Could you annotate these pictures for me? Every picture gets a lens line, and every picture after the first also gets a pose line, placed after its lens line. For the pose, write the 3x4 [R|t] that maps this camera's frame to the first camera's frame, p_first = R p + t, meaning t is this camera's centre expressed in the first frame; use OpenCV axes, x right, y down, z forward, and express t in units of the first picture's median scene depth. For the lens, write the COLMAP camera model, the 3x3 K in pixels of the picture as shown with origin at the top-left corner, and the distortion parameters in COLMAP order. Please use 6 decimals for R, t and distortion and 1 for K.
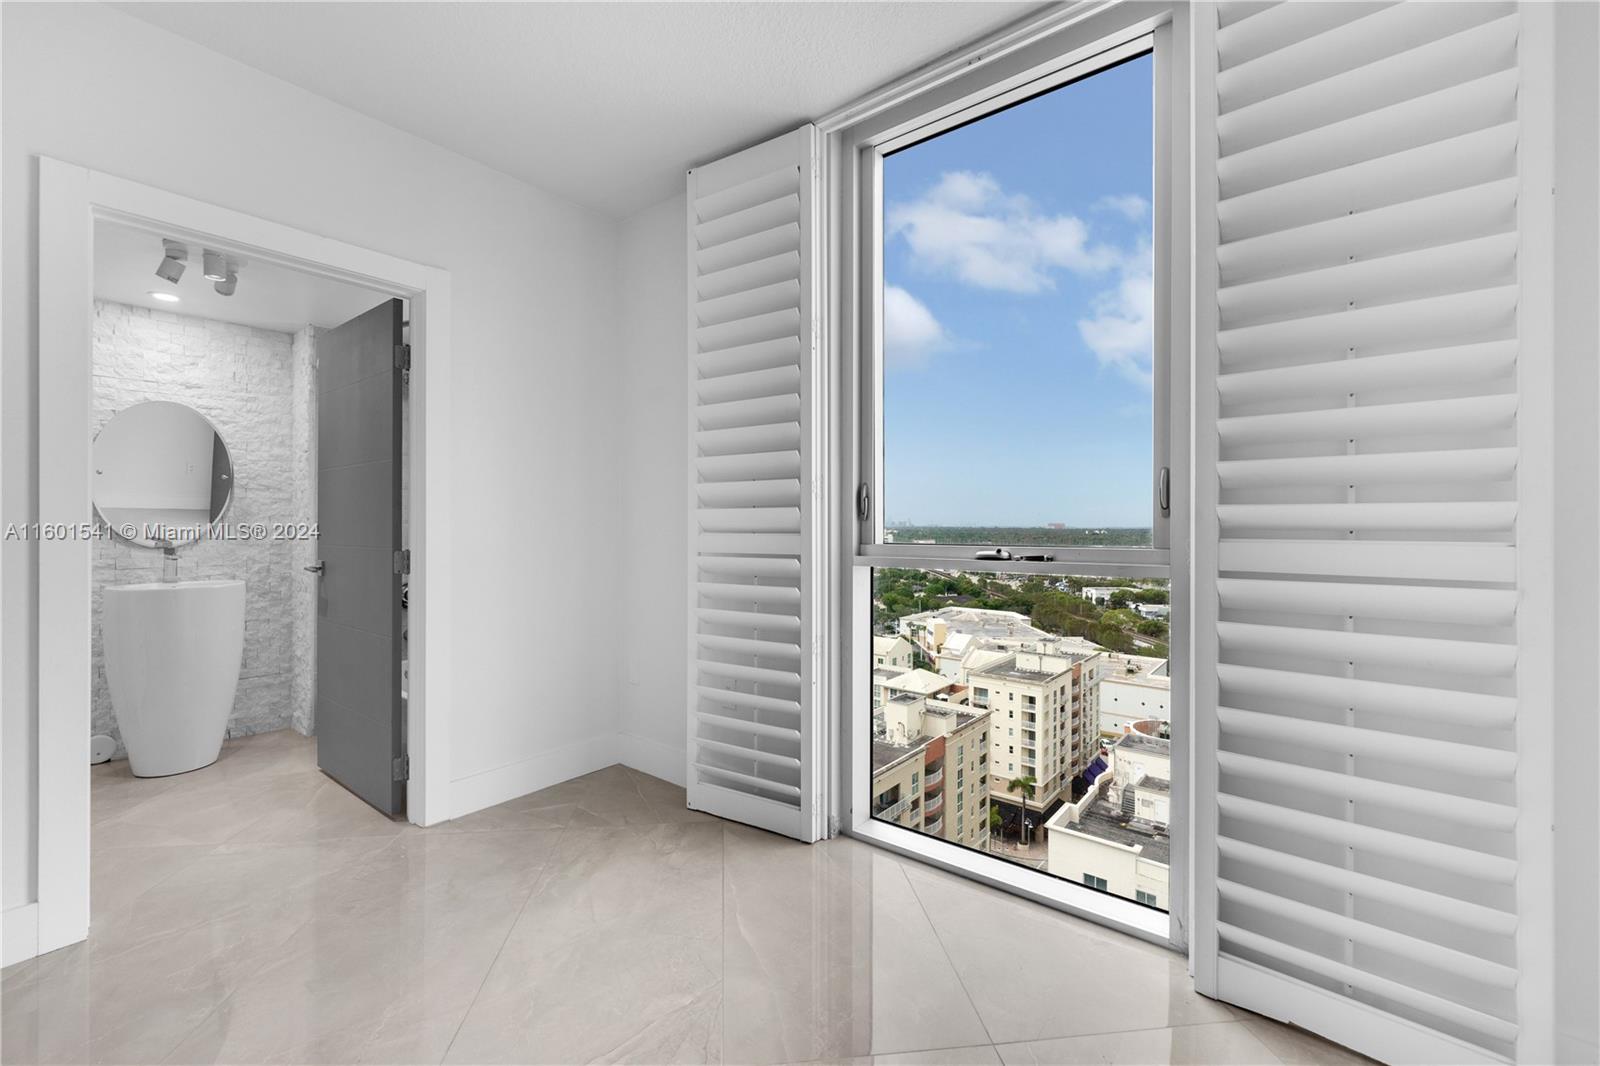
lens RADIAL K [[659.5, 0, 786.5], [0, 659.5, 523.3], [0, 0, 1]] dist [0.003443, -0.000349]
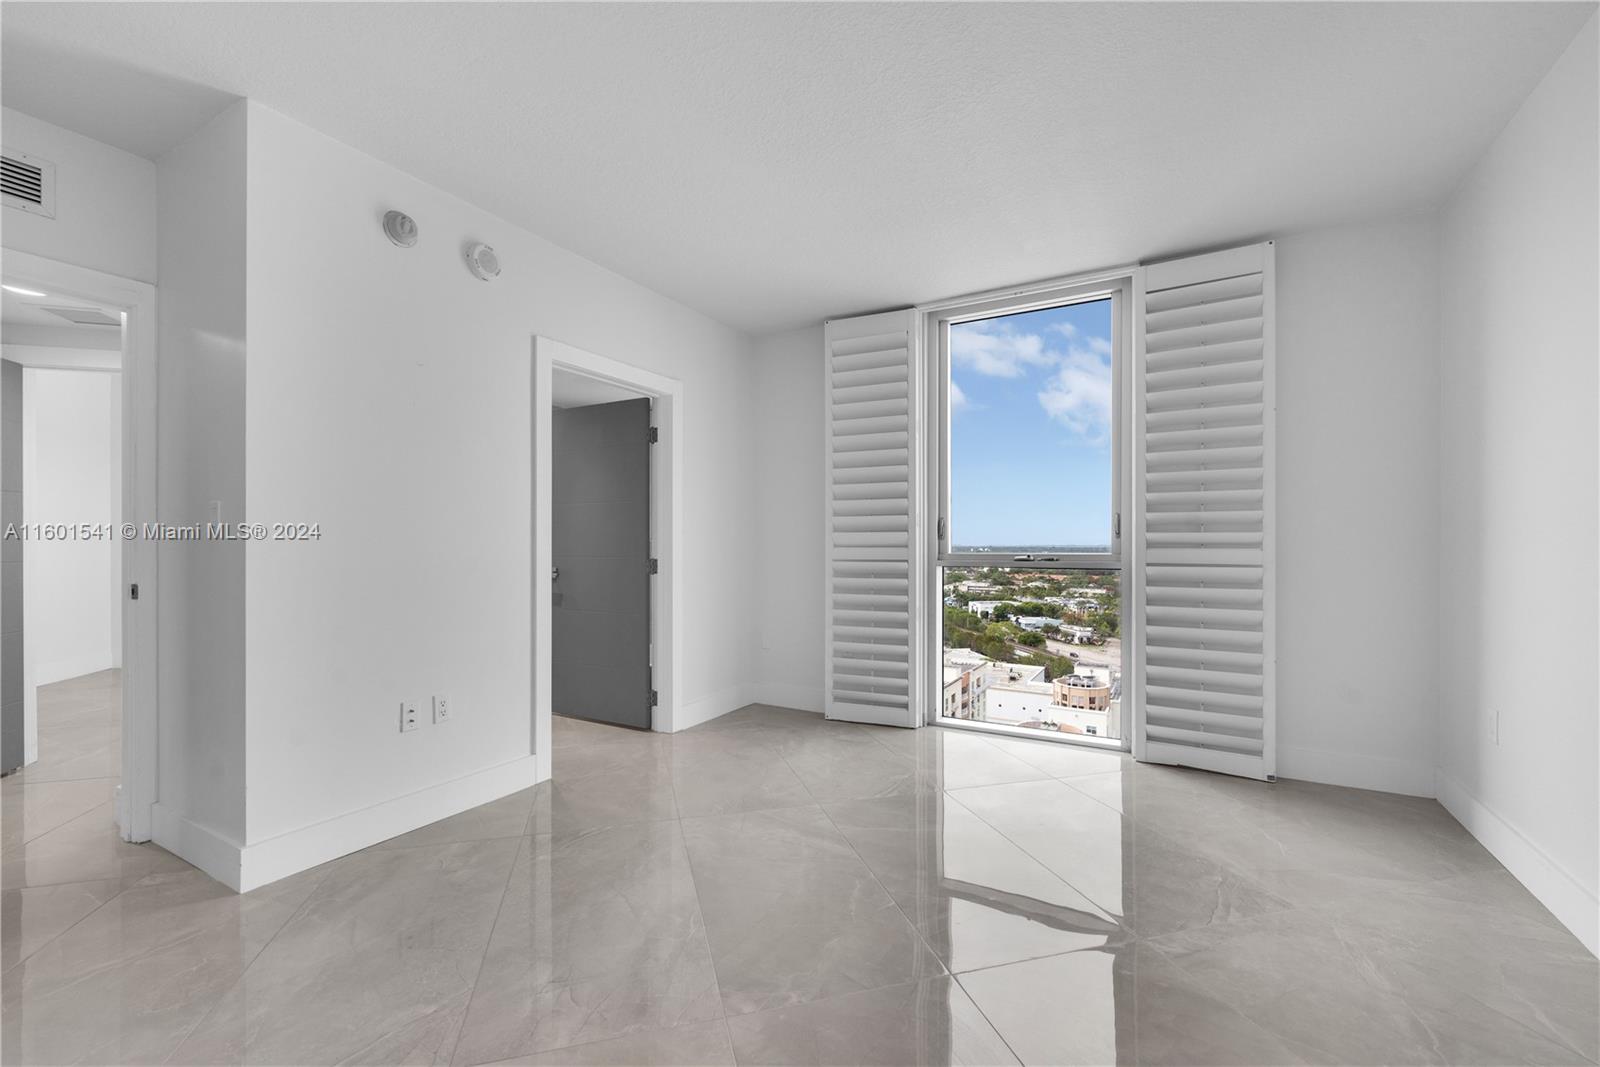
lens RADIAL K [[659.5, 0, 769.3], [0, 659.5, 539.4], [0, 0, 1]] dist [0.003443, -0.000349]
pose [[0.991379, 0.000138, 0.131022, -0.497749], [0.000281, 0.999995, -0.003179, 0.000543], [-0.131022, 0.003188, 0.991374, -0.571309]]
